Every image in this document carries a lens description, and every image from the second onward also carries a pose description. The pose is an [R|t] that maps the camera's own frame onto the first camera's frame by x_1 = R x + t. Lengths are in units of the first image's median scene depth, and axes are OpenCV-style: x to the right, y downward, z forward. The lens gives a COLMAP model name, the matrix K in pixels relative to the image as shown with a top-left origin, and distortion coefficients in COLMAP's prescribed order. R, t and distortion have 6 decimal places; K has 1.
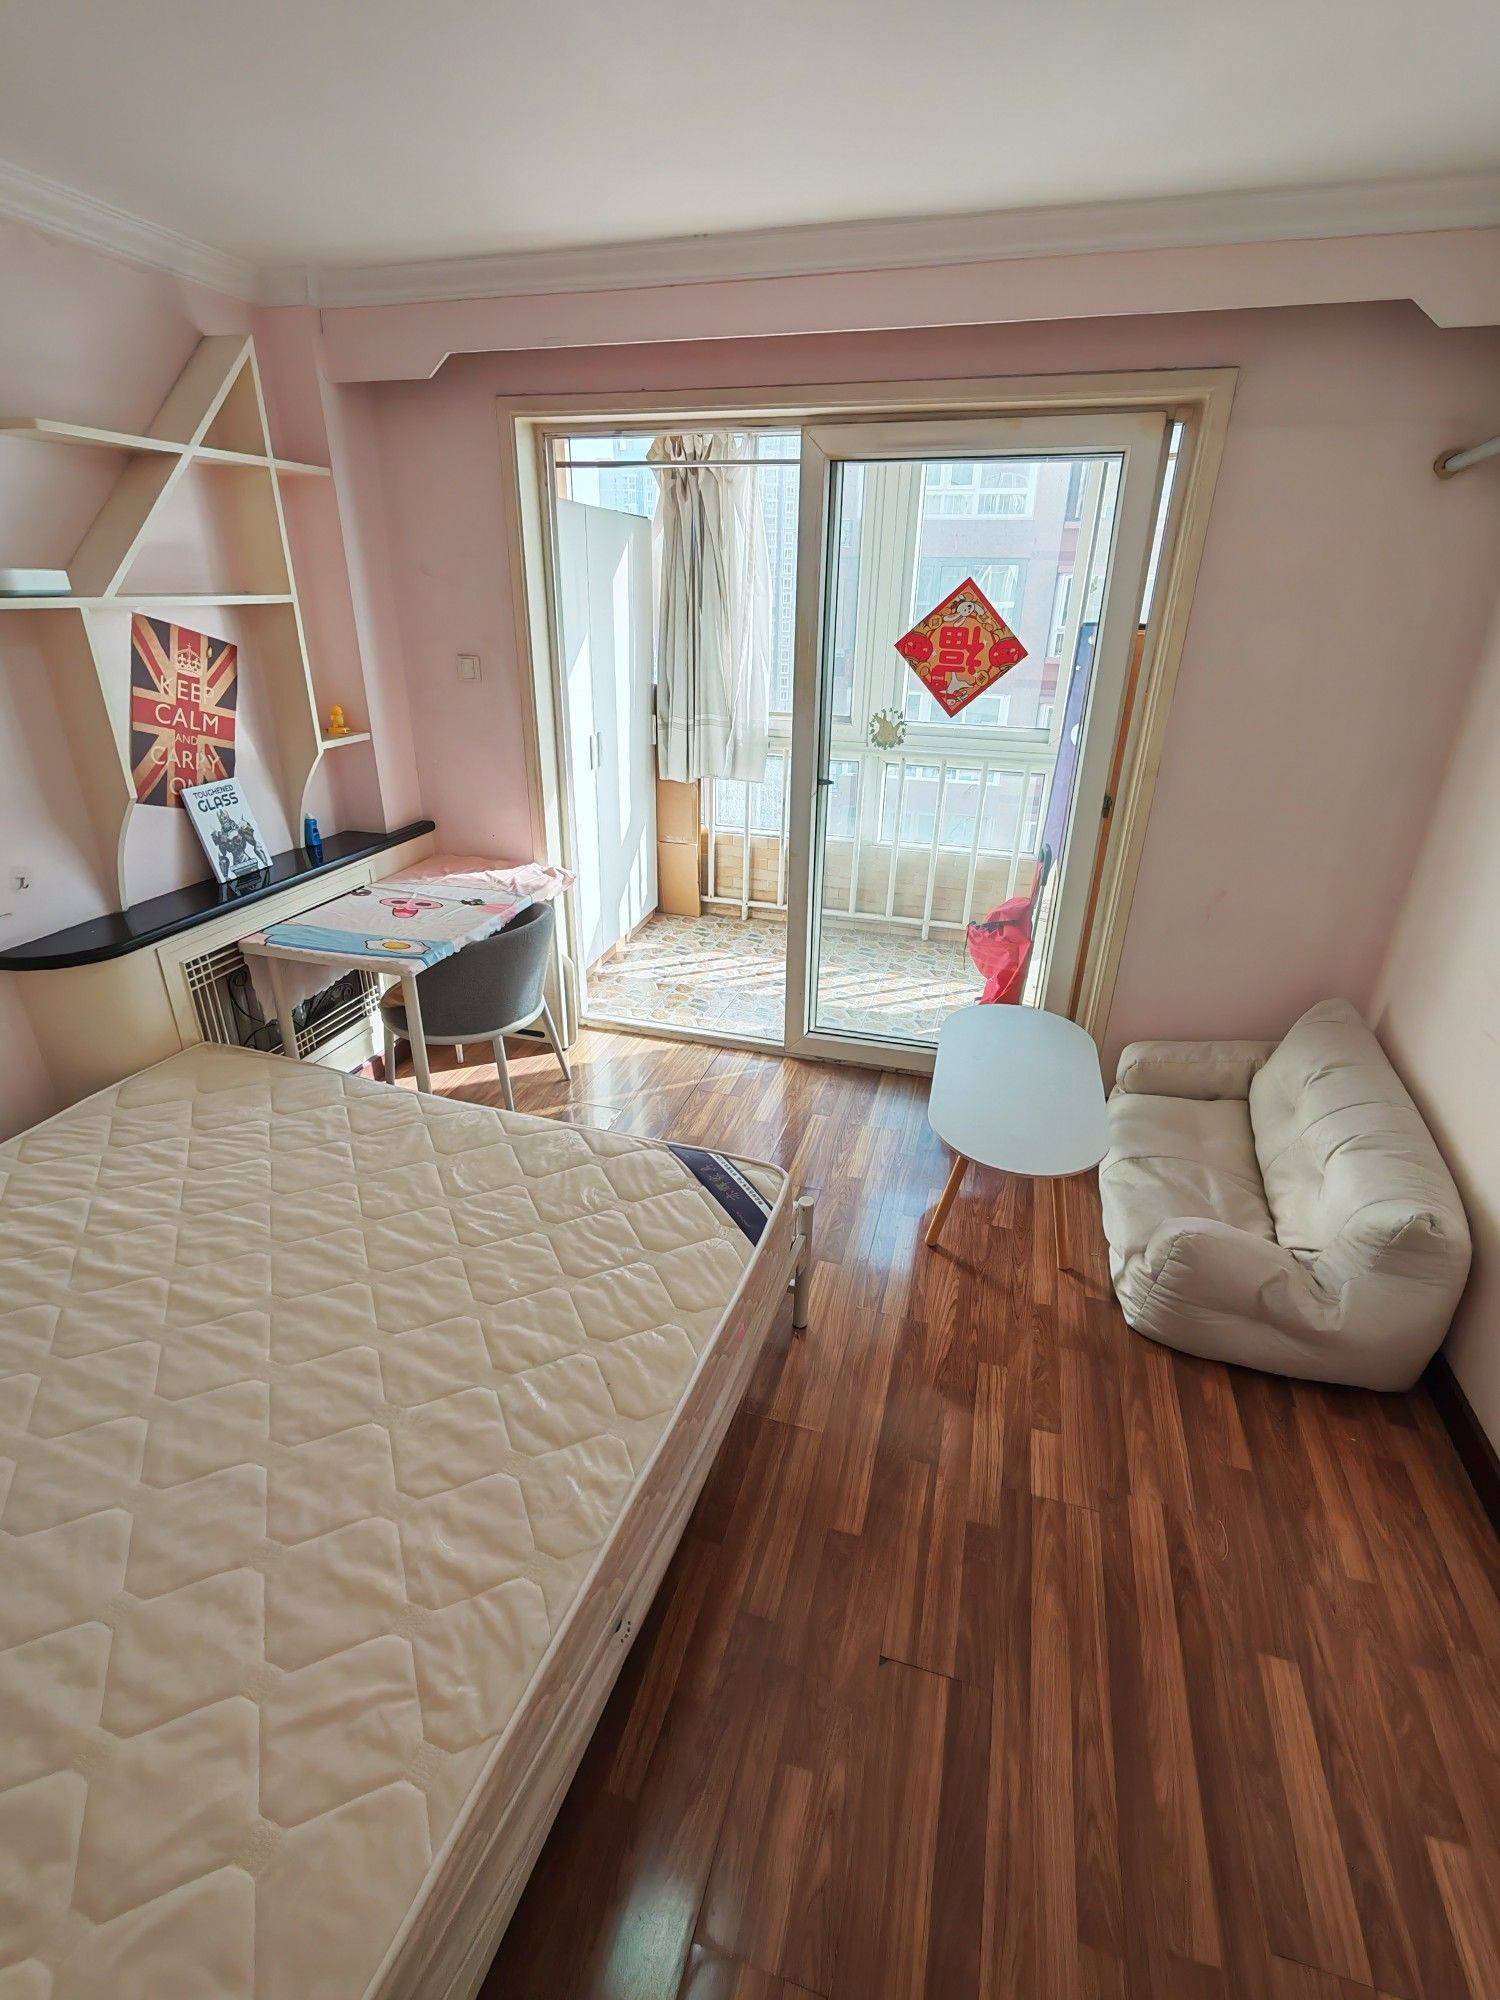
lens RADIAL K [[912.5, 0, 742.5], [0, 912.5, 997.5], [0, 0, 1]] dist [-0.003095, 0.001445]
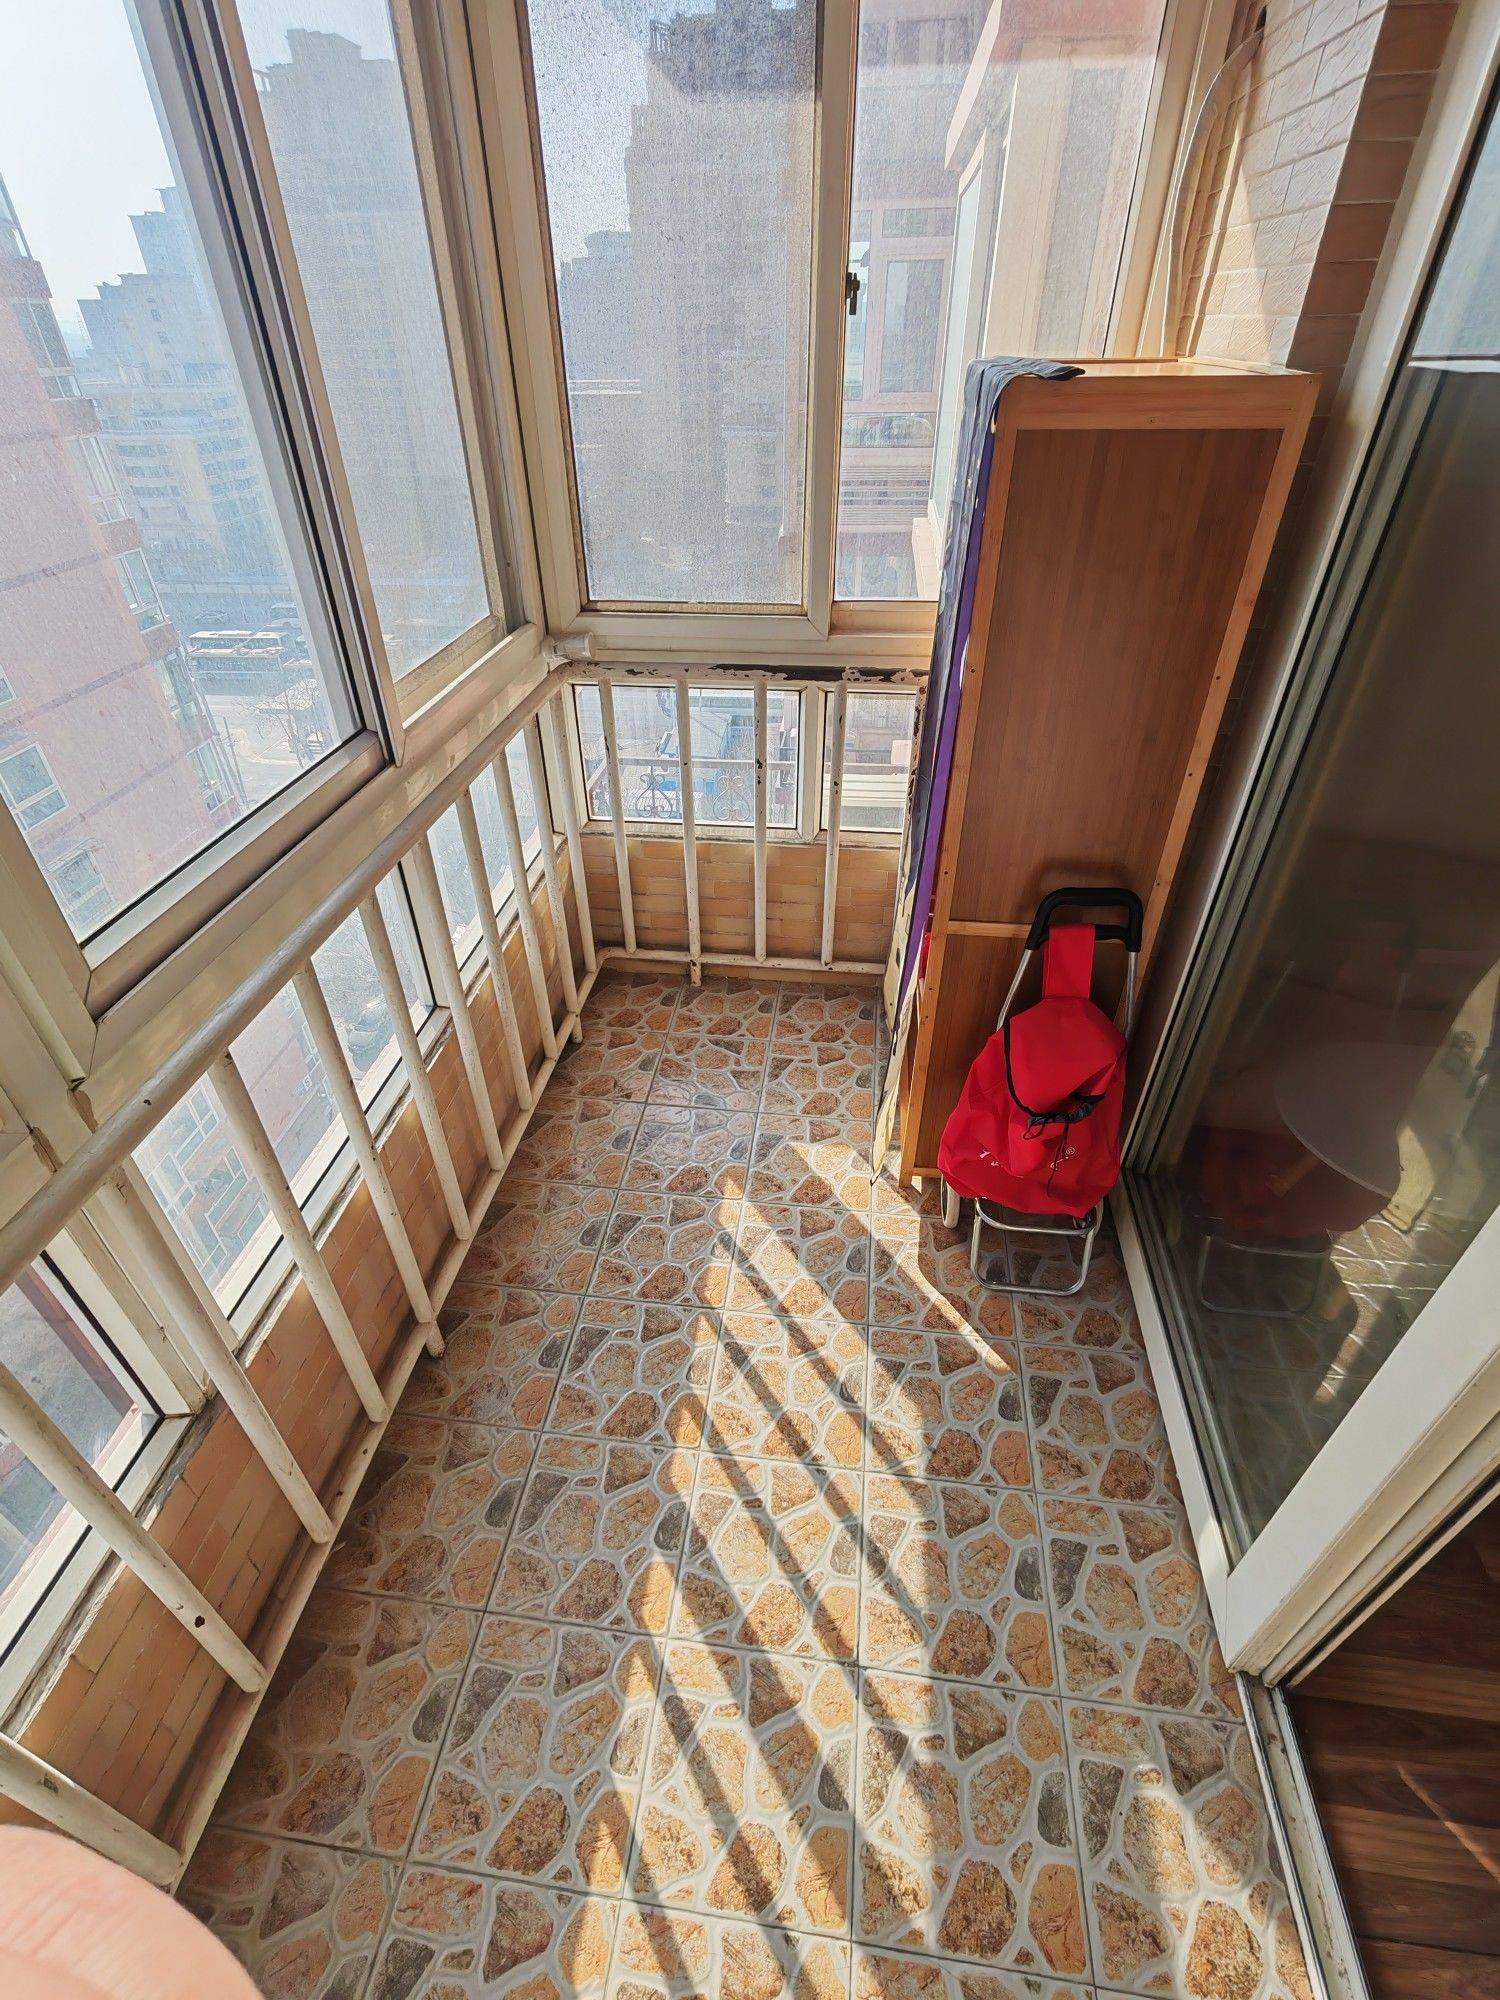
lens RADIAL K [[912.5, 0, 741.7], [0, 912.5, 1002.1], [0, 0, 1]] dist [-0.003095, 0.001445]
pose [[-0.161375, -0.600351, 0.783286, -0.054773], [0.411541, 0.680449, 0.606319, -0.598866], [-0.896991, 0.420199, 0.137262, 1.366934]]
